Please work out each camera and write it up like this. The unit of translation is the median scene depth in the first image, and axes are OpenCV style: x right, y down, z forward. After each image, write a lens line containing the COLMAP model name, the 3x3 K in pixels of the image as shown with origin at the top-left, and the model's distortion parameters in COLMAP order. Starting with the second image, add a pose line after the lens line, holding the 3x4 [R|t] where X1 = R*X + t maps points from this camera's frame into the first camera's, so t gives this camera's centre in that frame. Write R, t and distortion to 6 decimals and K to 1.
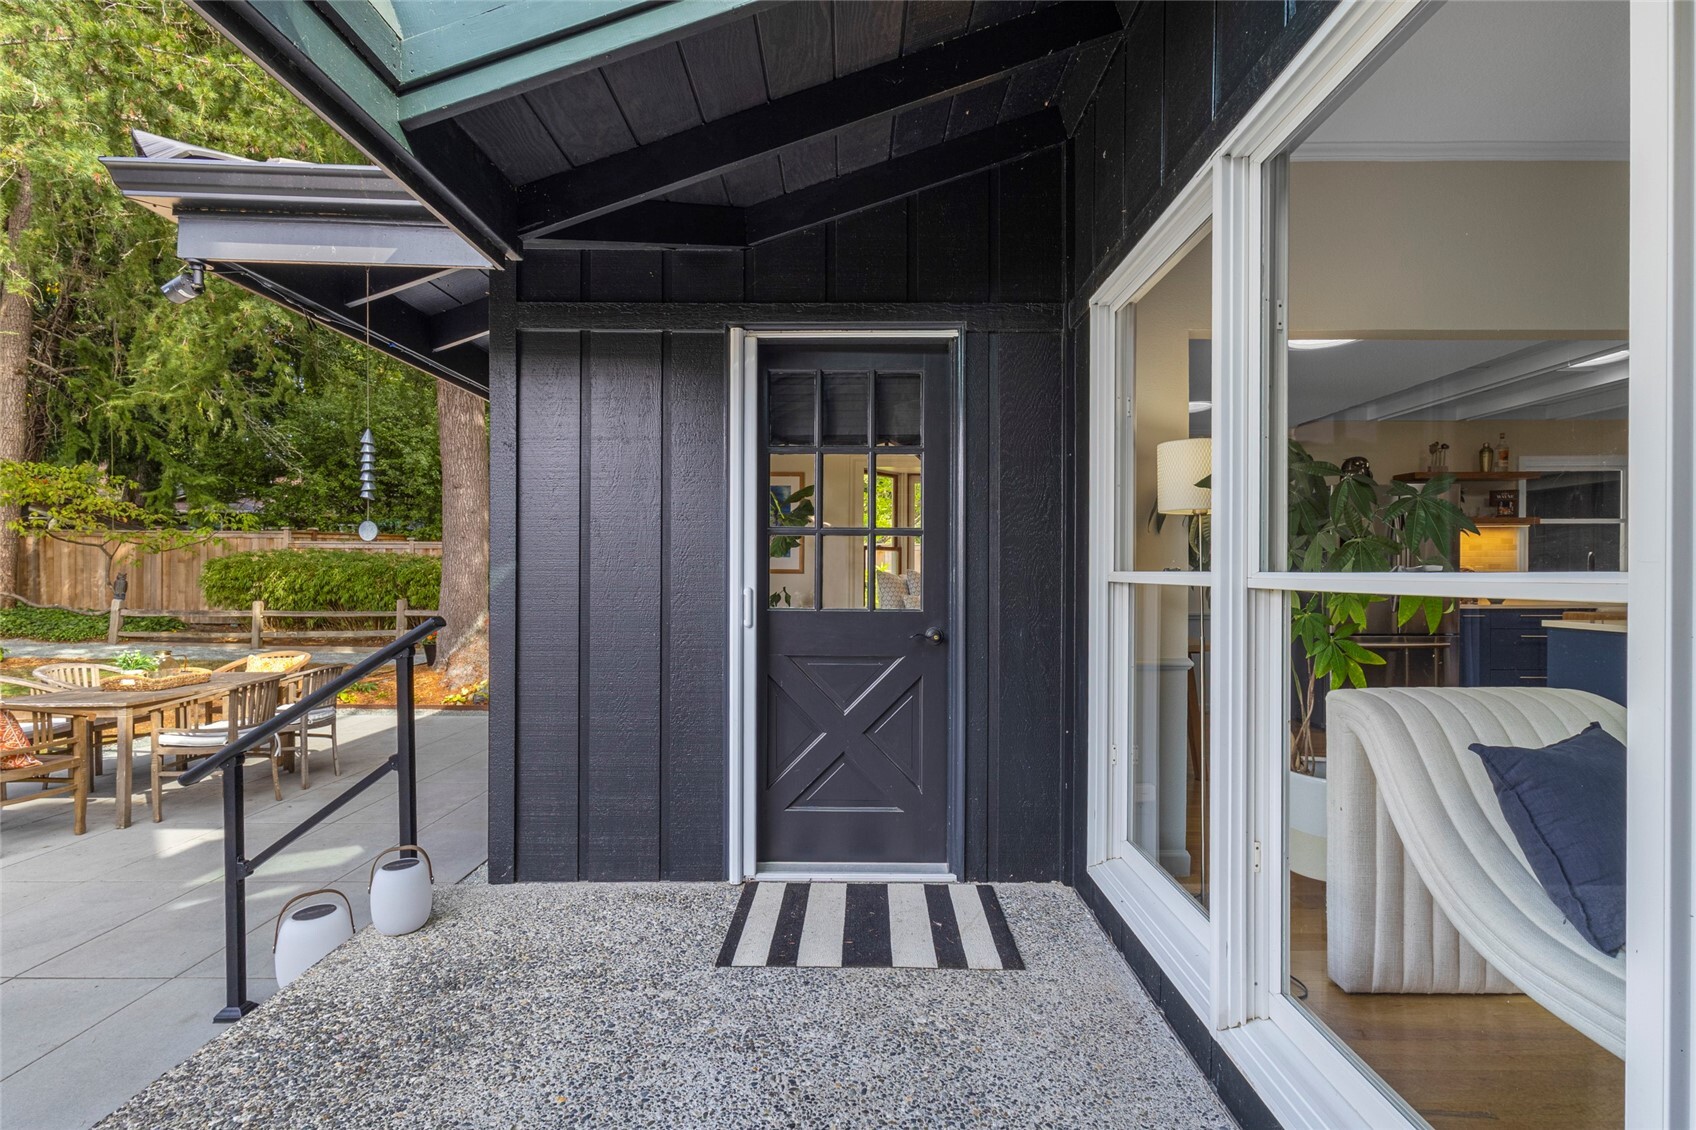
lens RADIAL K [[787.2, 0, 848.0], [0, 787.2, 565.0], [0, 0, 1]] dist [0.000819, 0.000118]
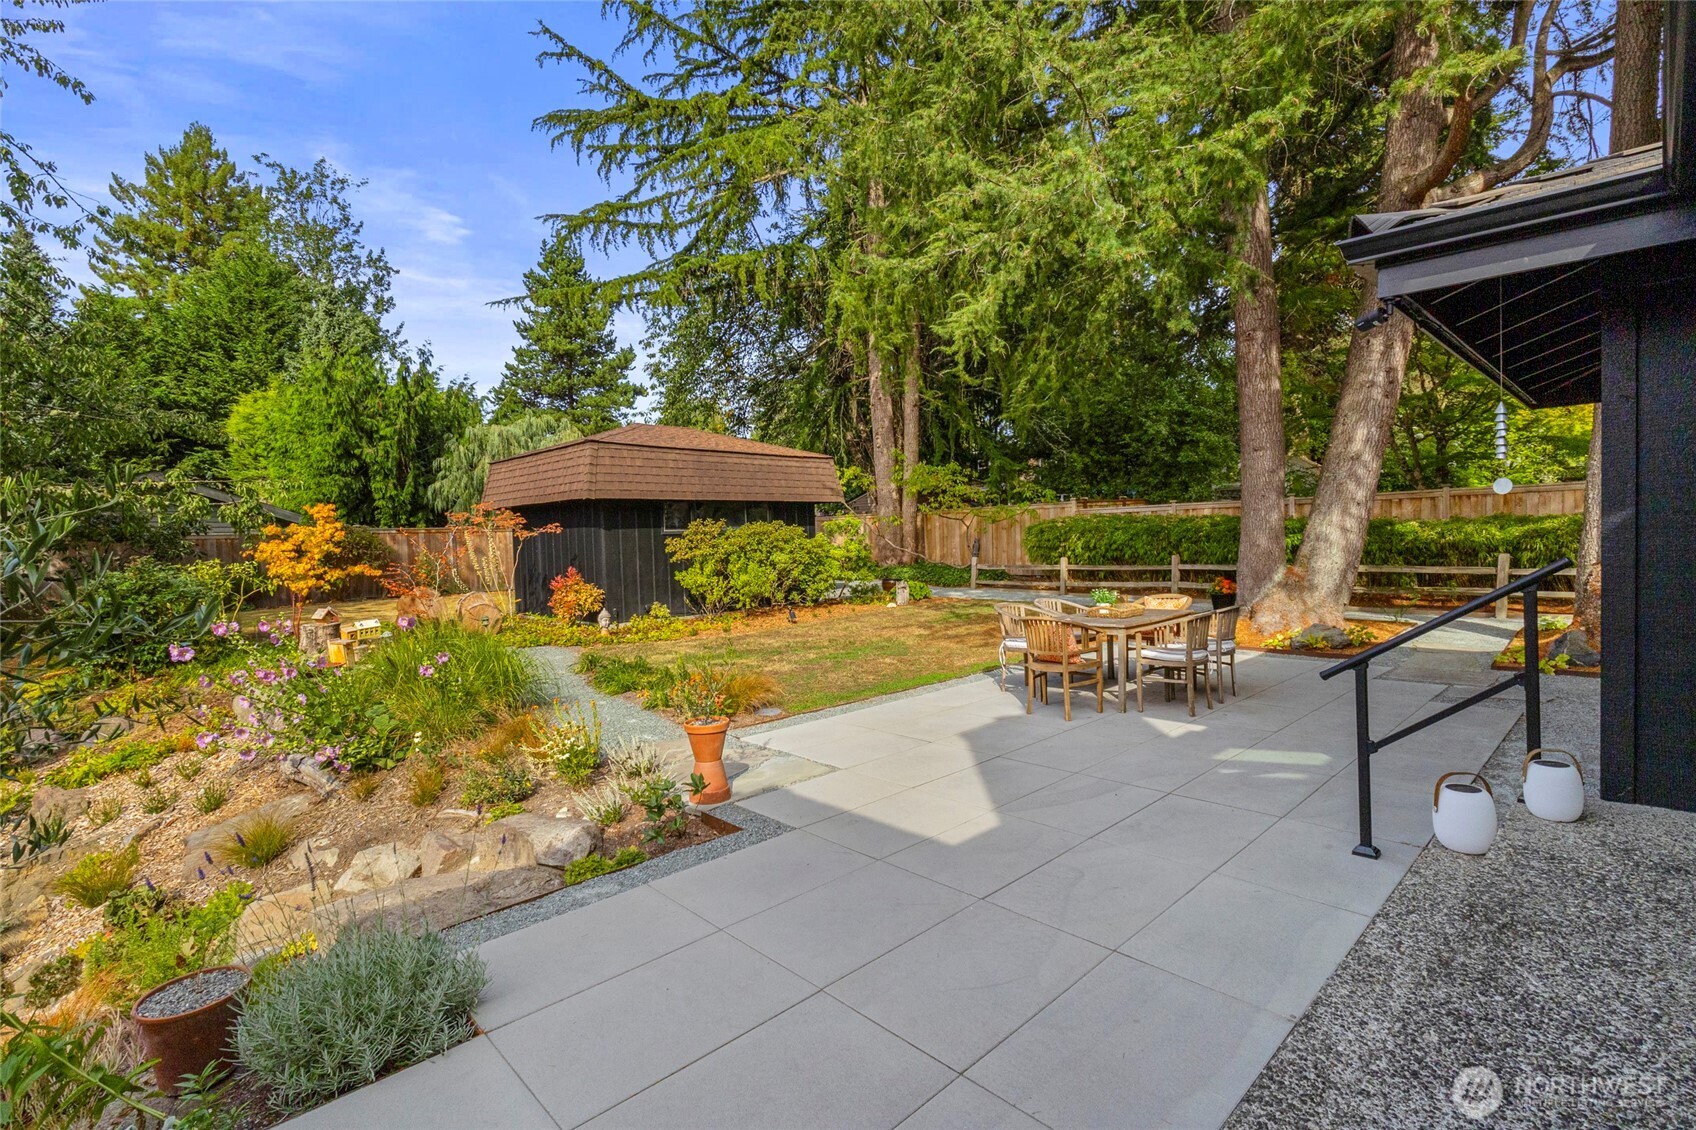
lens RADIAL K [[770.4, 0, 848.0], [0, 770.4, 565.0], [0, 0, 1]] dist [-0.000814, -0.000547]
pose [[0.692582, -0.002048, -0.721336, -0.093066], [0.040787, 0.998507, 0.036326, -0.001444], [0.720185, -0.054580, 0.691632, -0.111907]]
